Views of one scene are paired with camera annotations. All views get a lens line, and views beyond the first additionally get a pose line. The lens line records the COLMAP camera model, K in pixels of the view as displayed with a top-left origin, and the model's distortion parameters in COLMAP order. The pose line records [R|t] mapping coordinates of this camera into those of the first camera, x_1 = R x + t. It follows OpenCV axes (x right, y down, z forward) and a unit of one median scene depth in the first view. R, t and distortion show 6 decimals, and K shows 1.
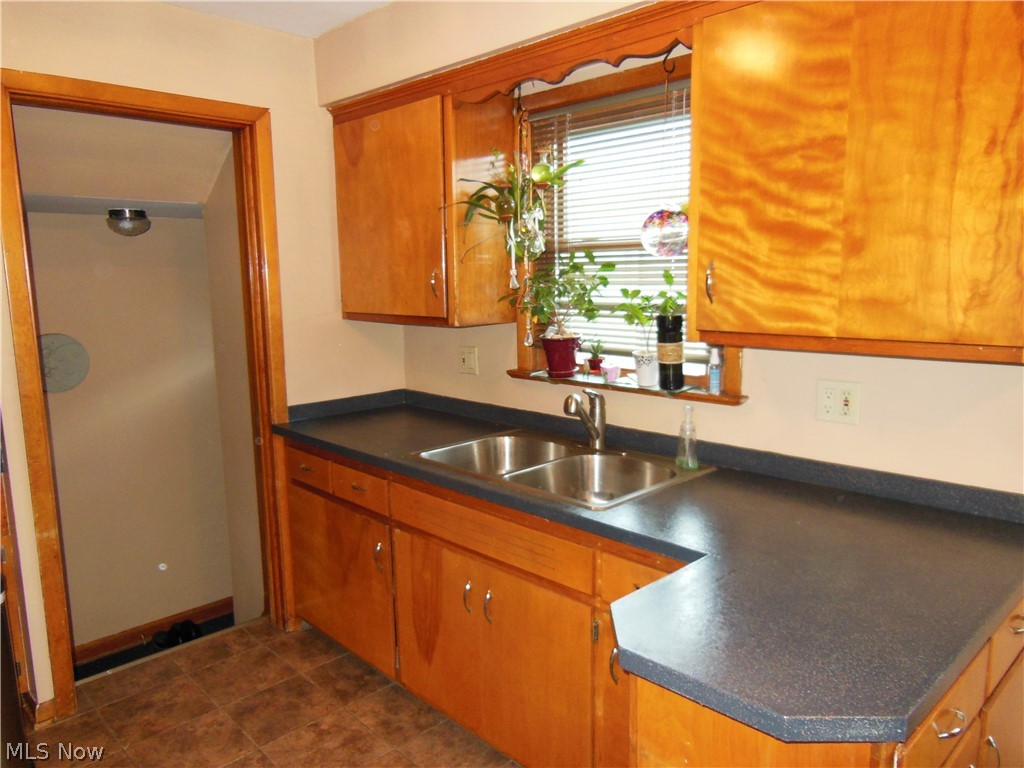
lens RADIAL K [[739.0, 0, 509.8], [0, 739.0, 388.7], [0, 0, 1]] dist [-0.027609, 0.036996]
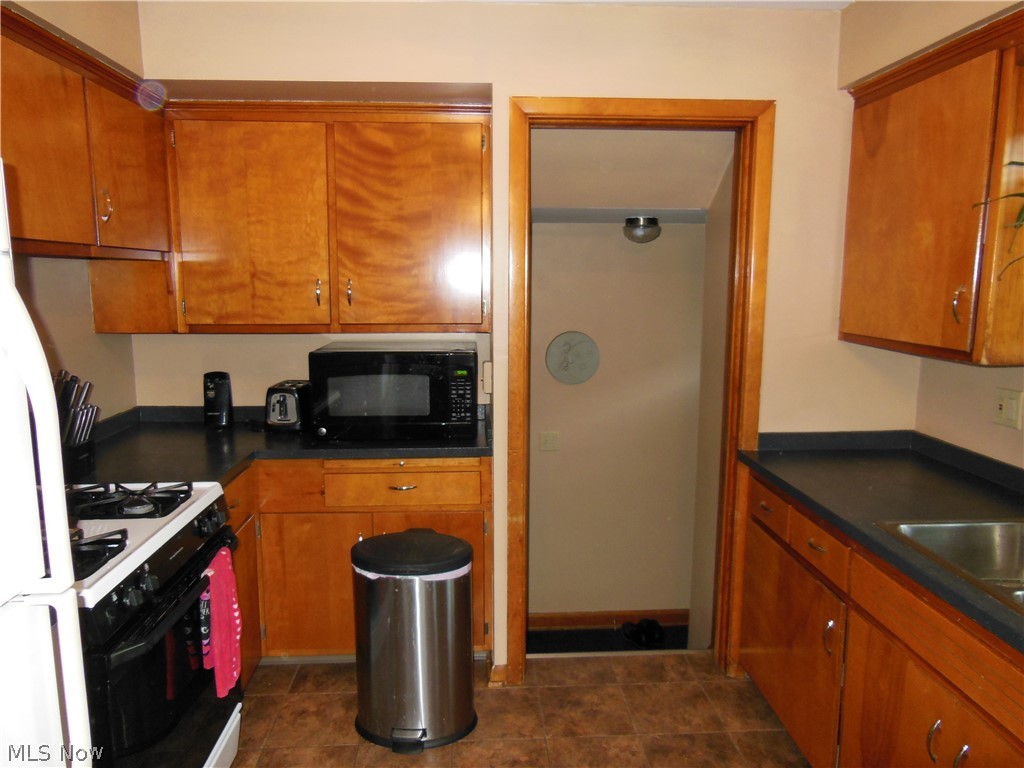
lens RADIAL K [[739.0, 0, 504.3], [0, 739.0, 388.0], [0, 0, 1]] dist [-0.027609, 0.036996]
pose [[0.752335, 0.114940, -0.648676, 0.048448], [-0.114184, 0.992510, 0.043433, -0.039966], [0.648809, 0.041392, 0.759825, 0.136194]]
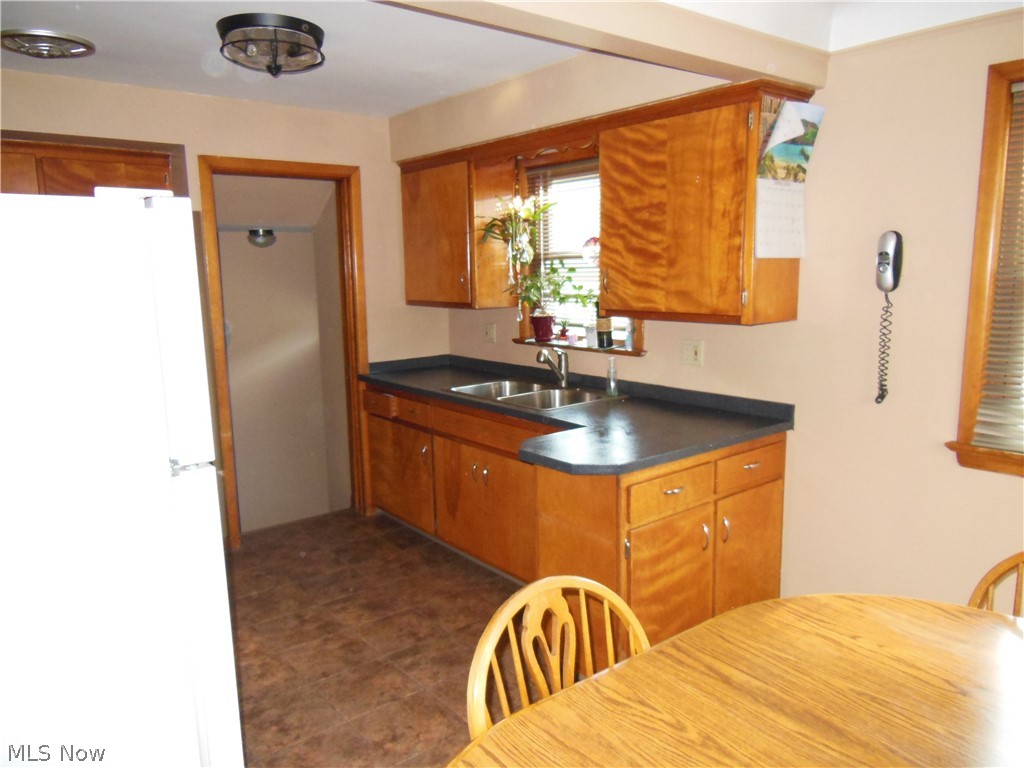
lens RADIAL K [[739.0, 0, 507.5], [0, 739.0, 389.0], [0, 0, 1]] dist [-0.027609, 0.036996]
pose [[0.994695, 0.013959, -0.101912, 0.155929], [-0.013051, 0.999869, 0.009575, 0.069245], [0.102032, -0.008194, 0.994747, -0.546205]]
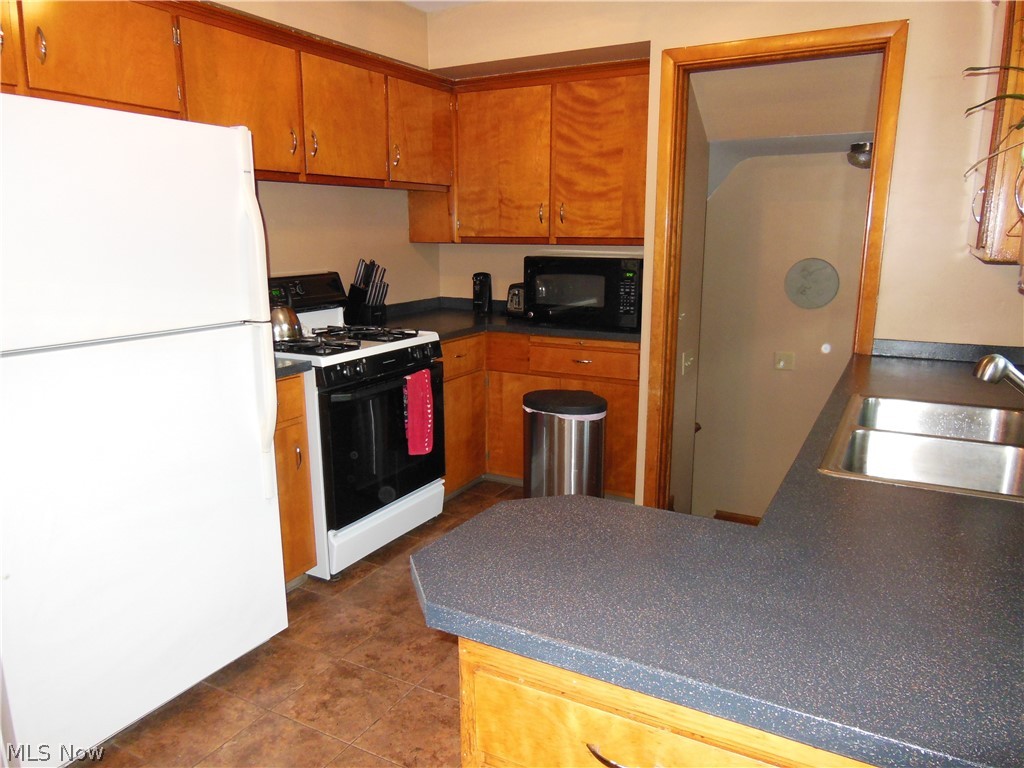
lens RADIAL K [[739.0, 0, 504.6], [0, 739.0, 383.4], [0, 0, 1]] dist [-0.027609, 0.036996]
pose [[0.290057, 0.211462, -0.933355, 0.556365], [-0.150531, 0.973223, 0.173714, -0.015336], [0.945096, 0.090112, 0.314122, 0.283454]]
